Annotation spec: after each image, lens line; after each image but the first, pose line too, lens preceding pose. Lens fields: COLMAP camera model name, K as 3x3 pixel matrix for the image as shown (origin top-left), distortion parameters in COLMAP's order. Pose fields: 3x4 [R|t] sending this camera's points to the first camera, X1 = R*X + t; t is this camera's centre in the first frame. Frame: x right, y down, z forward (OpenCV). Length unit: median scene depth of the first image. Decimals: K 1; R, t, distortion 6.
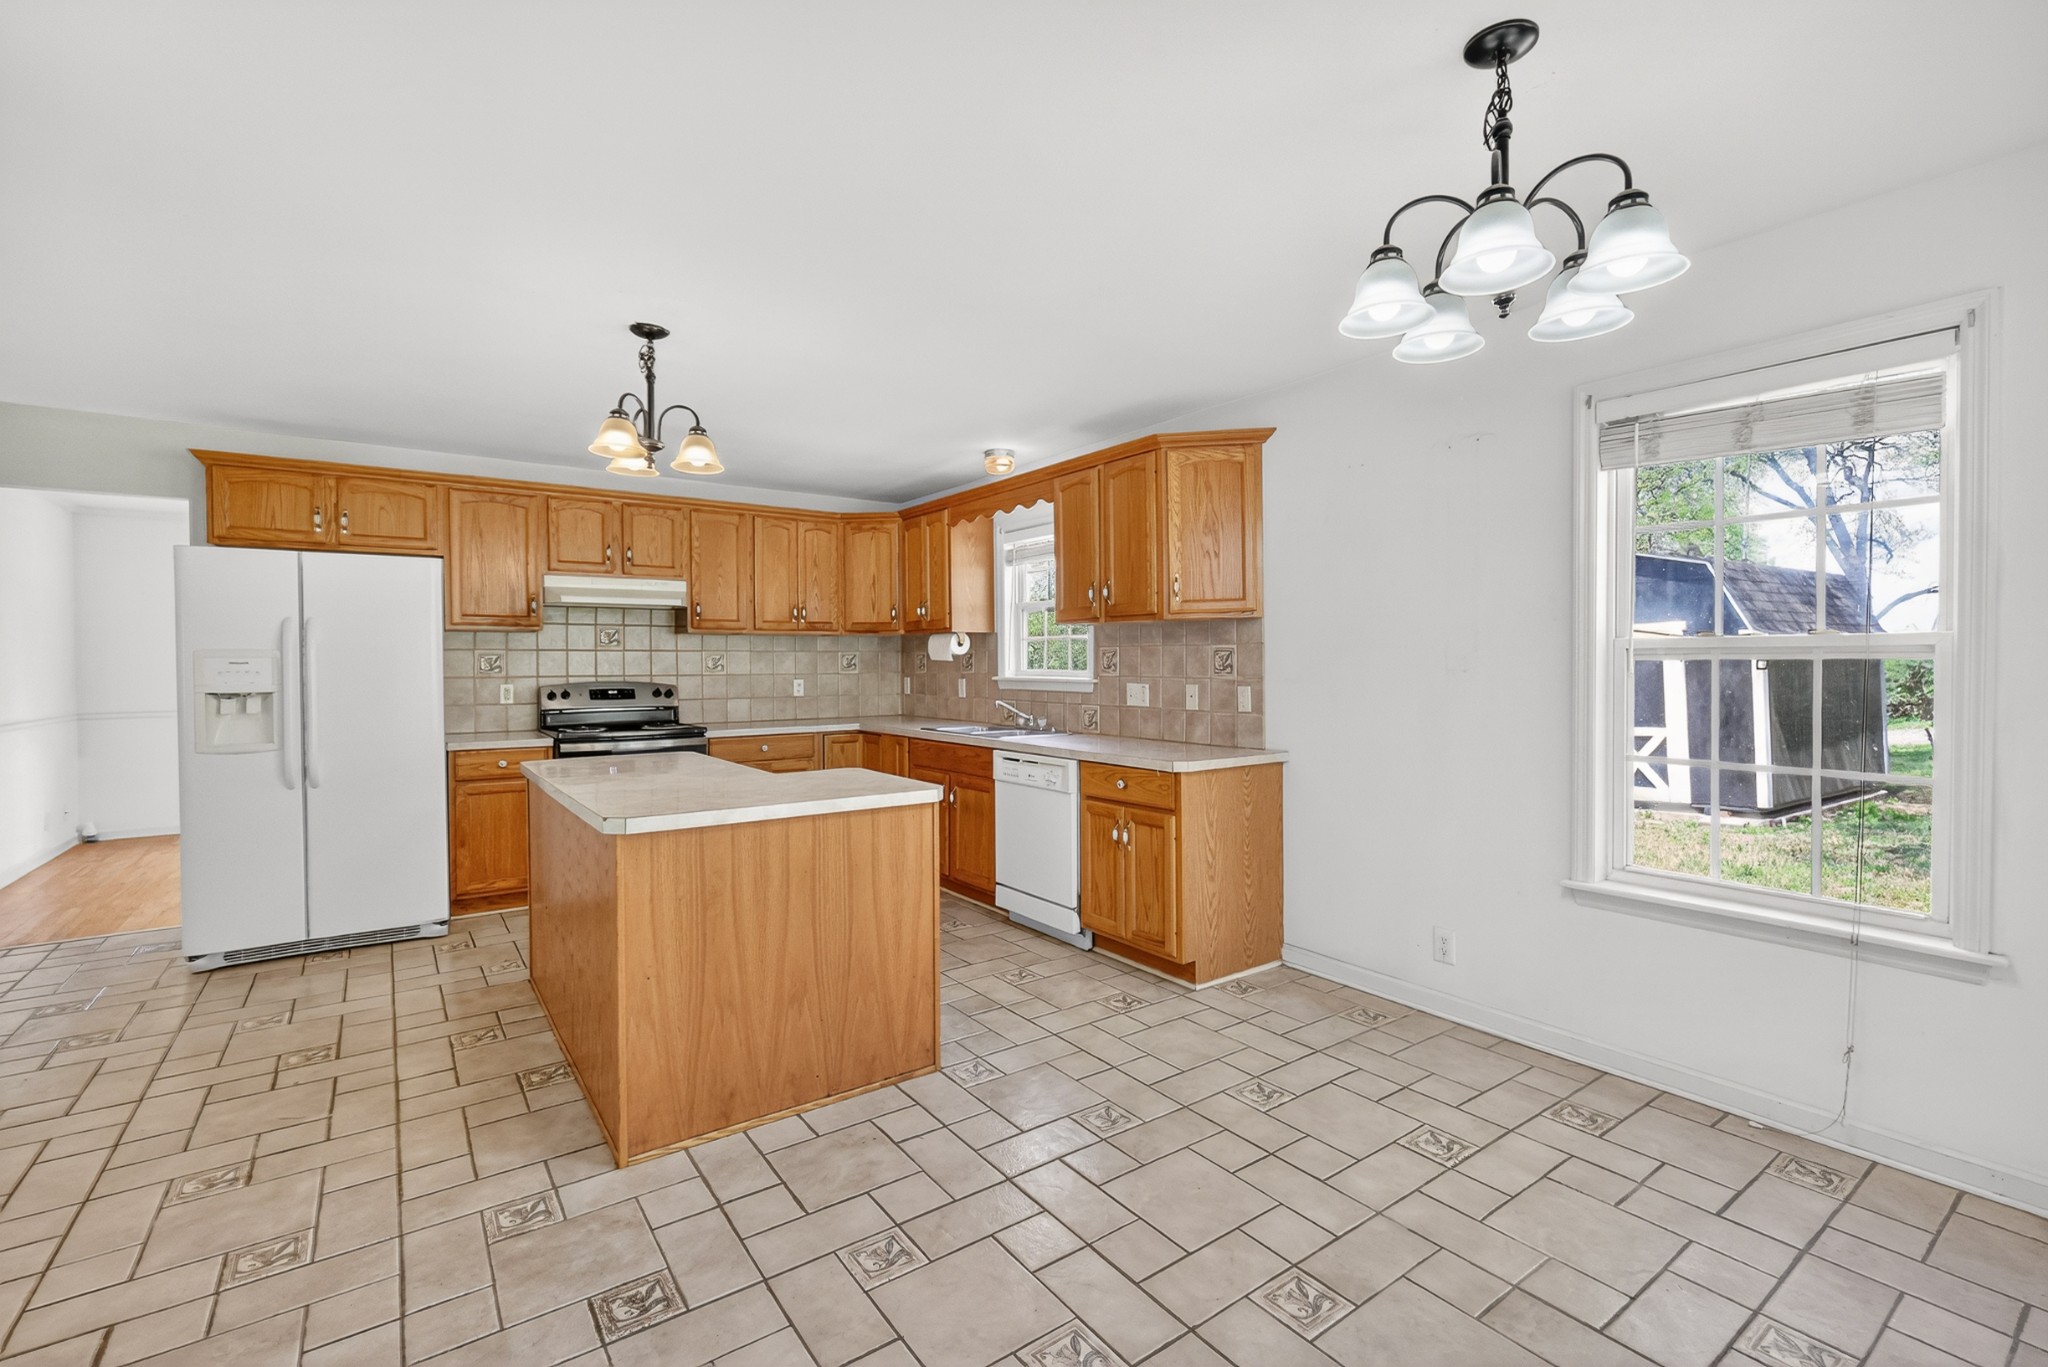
lens RADIAL K [[896.0, 0, 1027.3], [0, 896.0, 674.6], [0, 0, 1]] dist [0.000459, 0.000247]
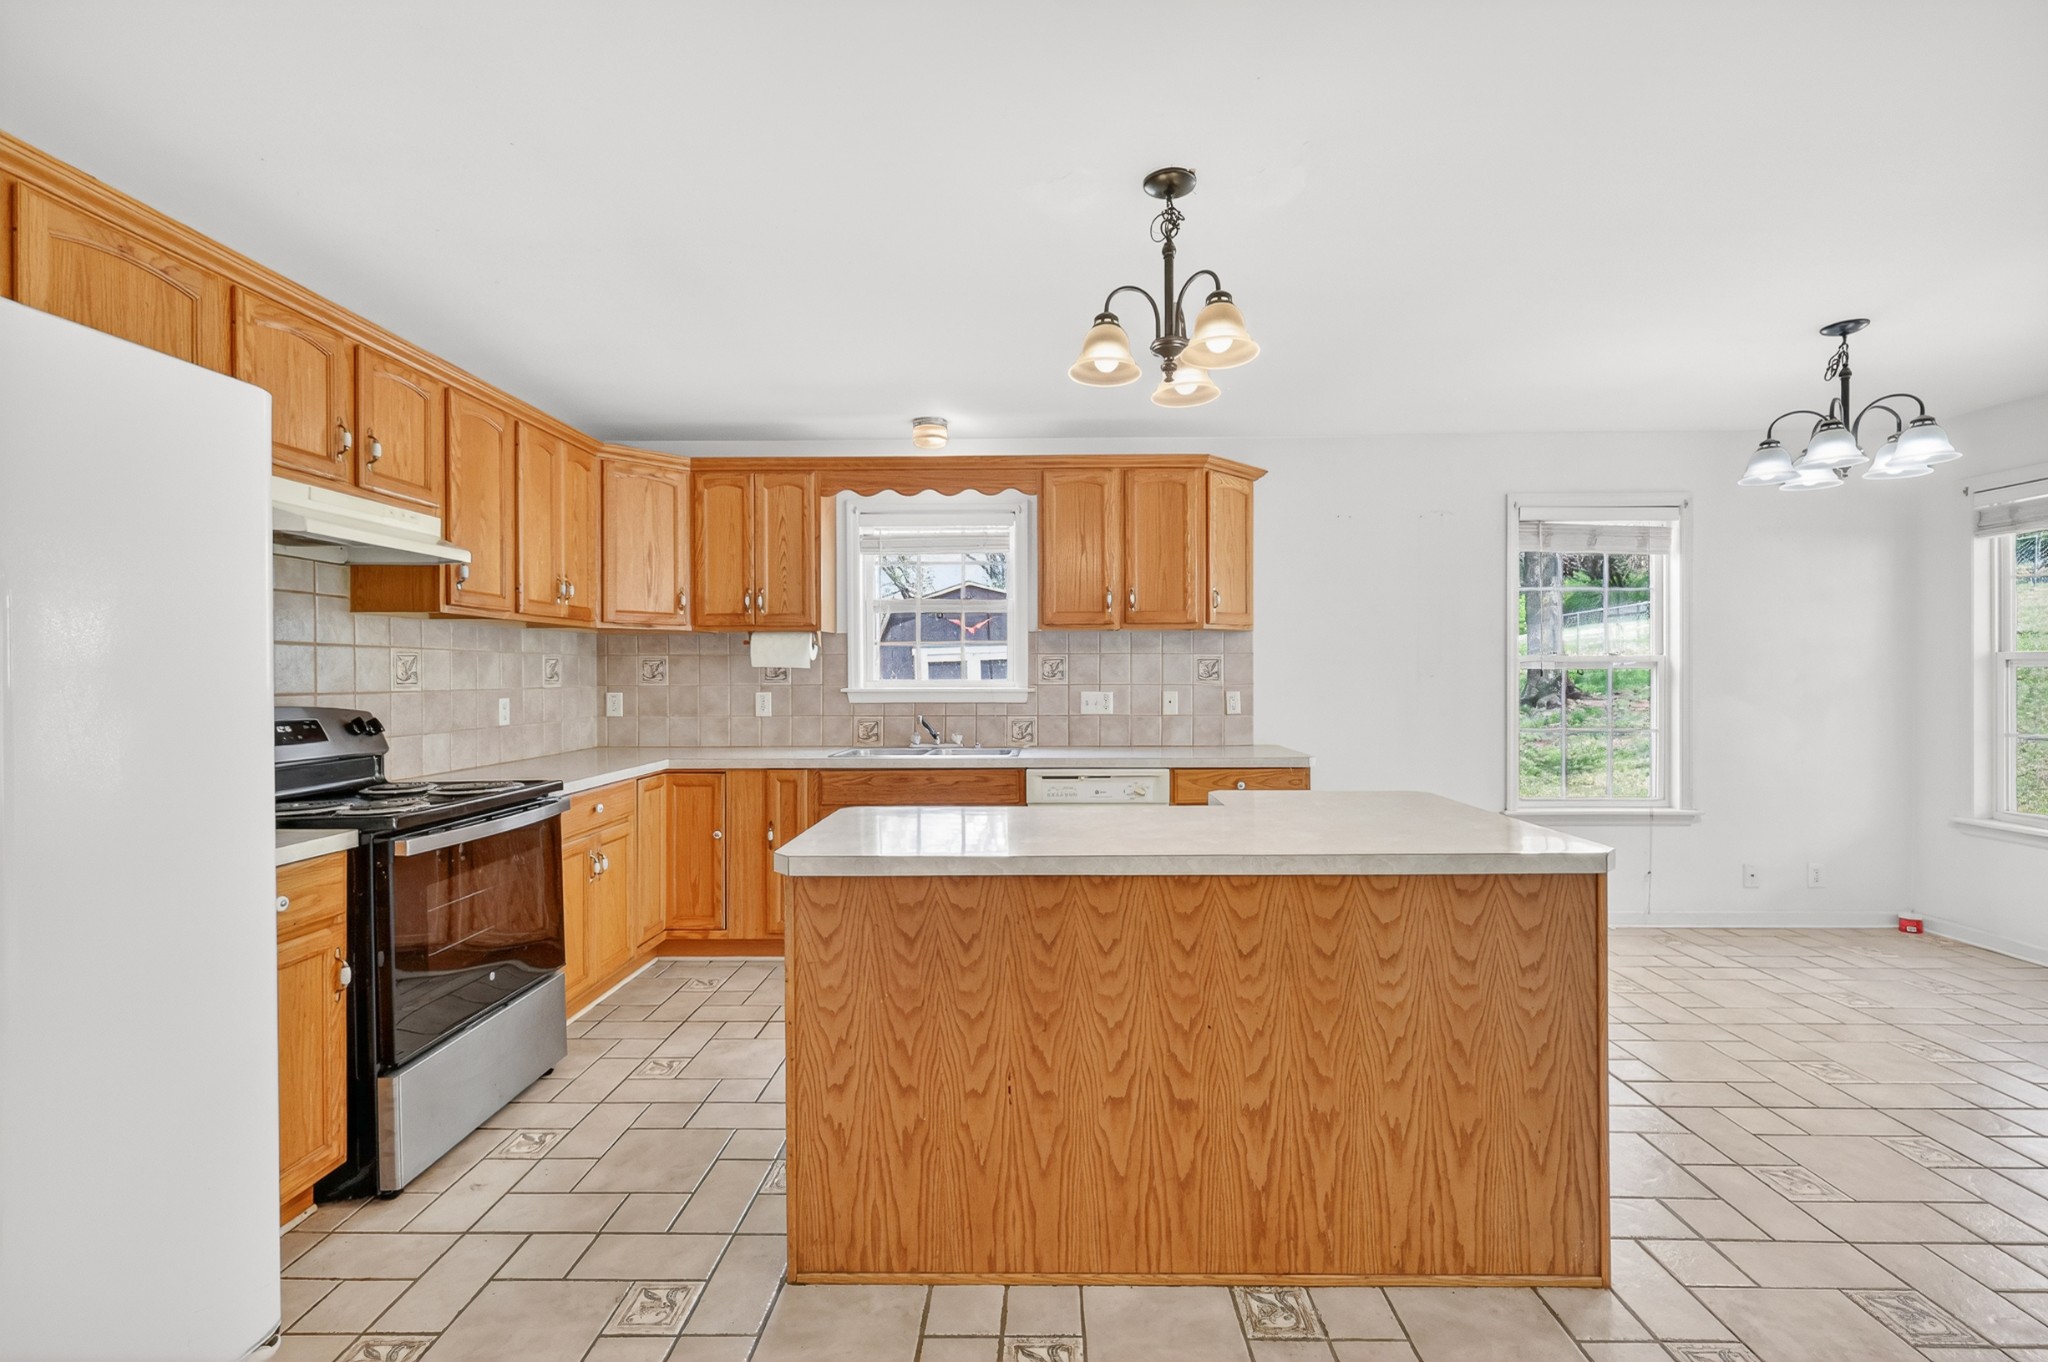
lens RADIAL K [[891.5, 0, 1038.1], [0, 891.5, 673.4], [0, 0, 1]] dist [0.008952, -0.000026]
pose [[0.595158, 0.000783, 0.803609, -0.762555], [0.012133, 0.999877, -0.009960, -0.000785], [-0.803517, 0.015678, 0.595075, 0.497175]]
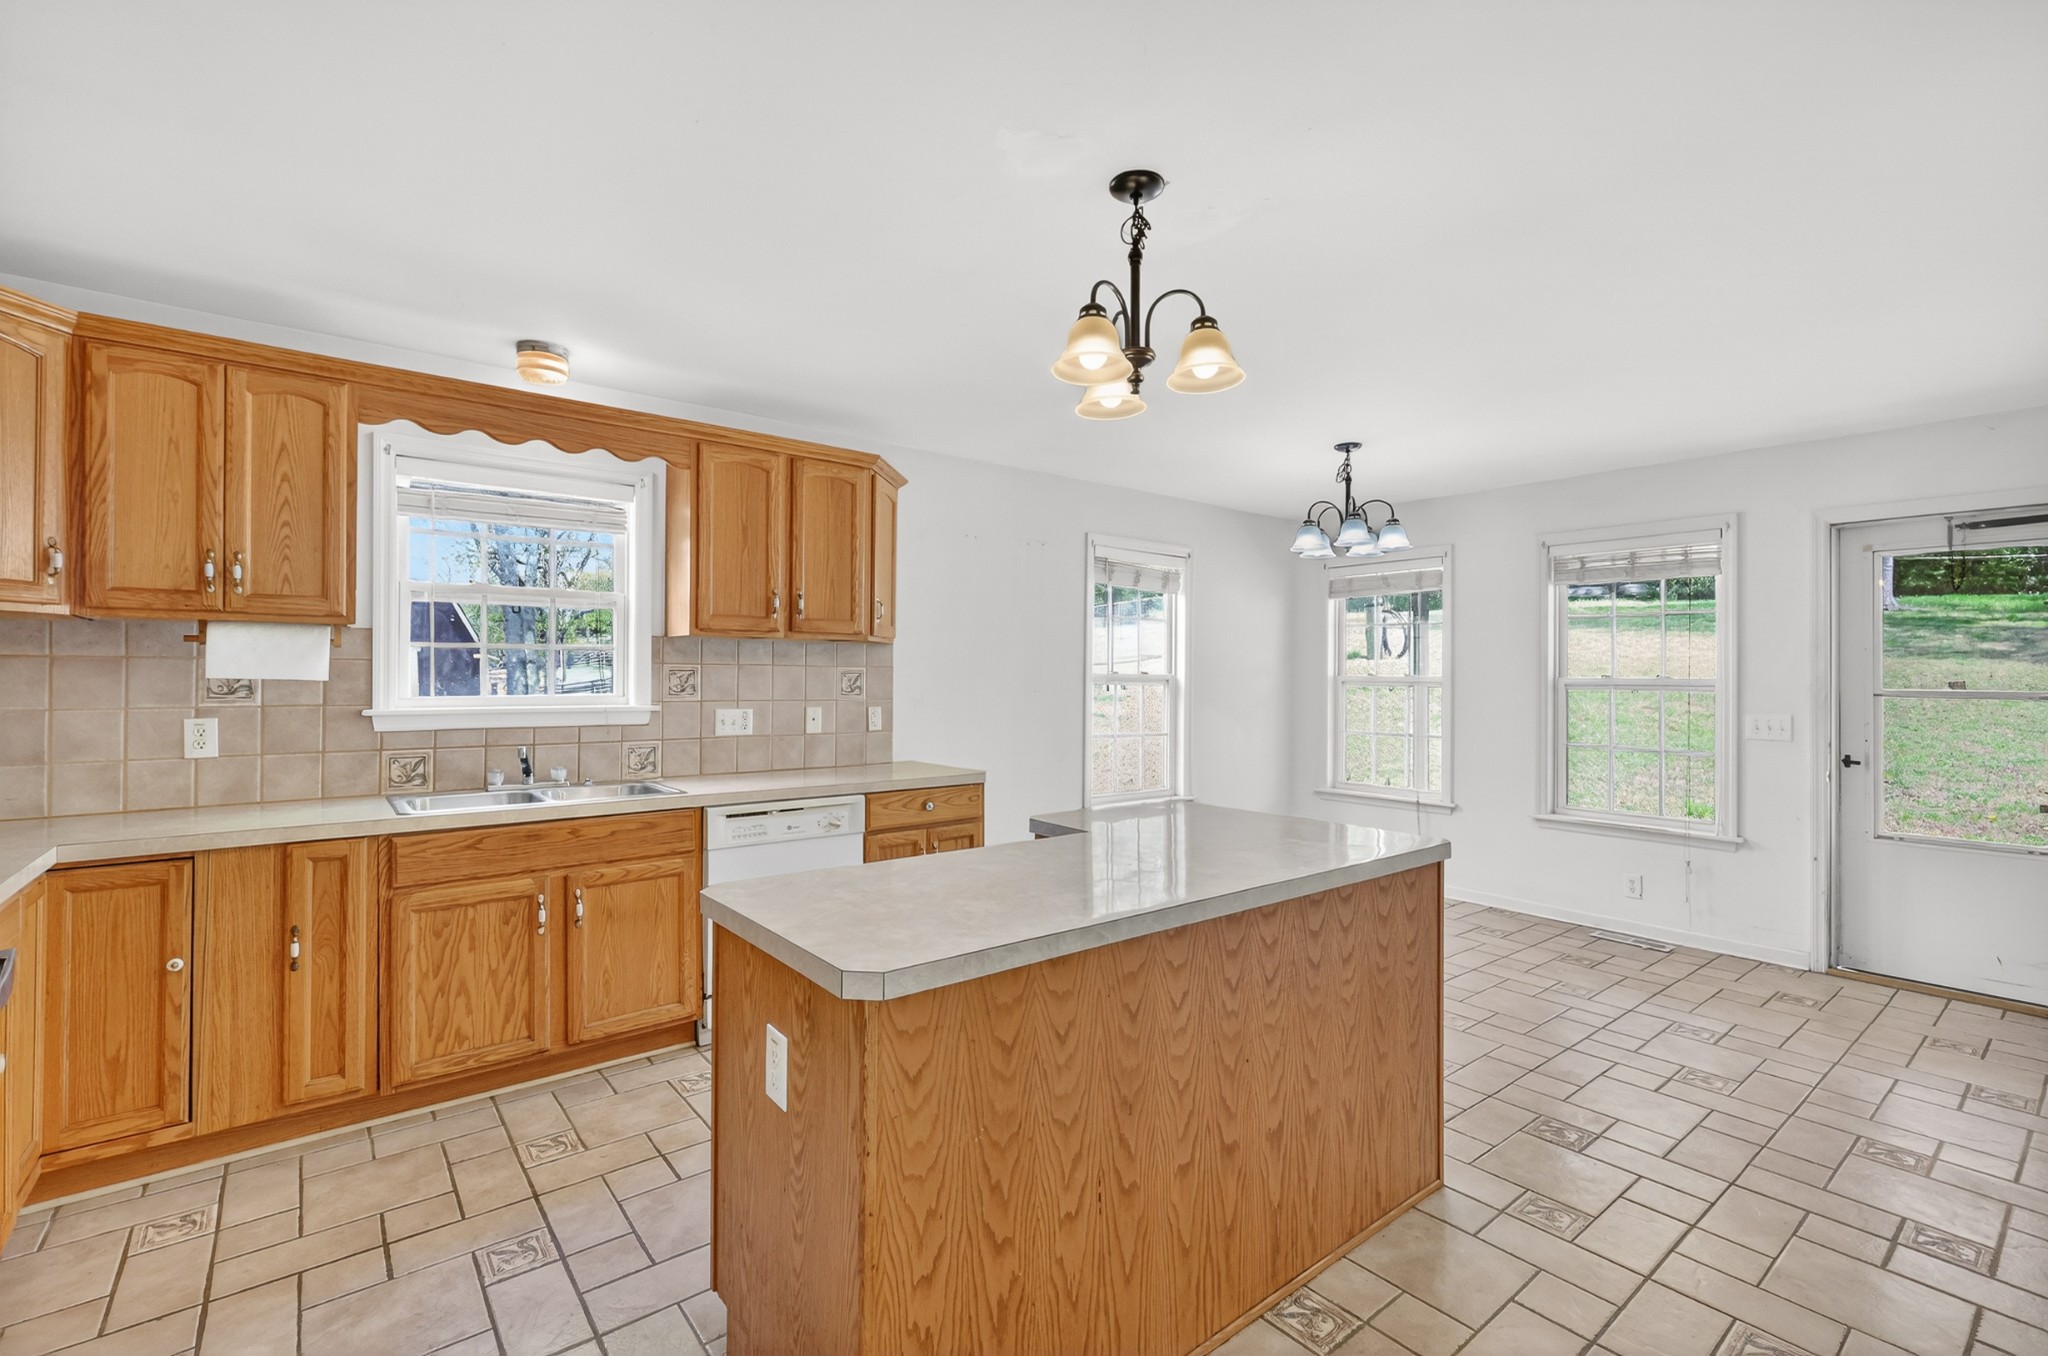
lens RADIAL K [[895.0, 0, 1020.1], [0, 895.0, 672.1], [0, 0, 1]] dist [0.010751, -0.000353]
pose [[-0.043610, 0.008840, 0.999010, -0.792566], [0.007695, 0.999934, -0.008512, -0.016692], [-0.999019, 0.007317, -0.043675, 0.821757]]
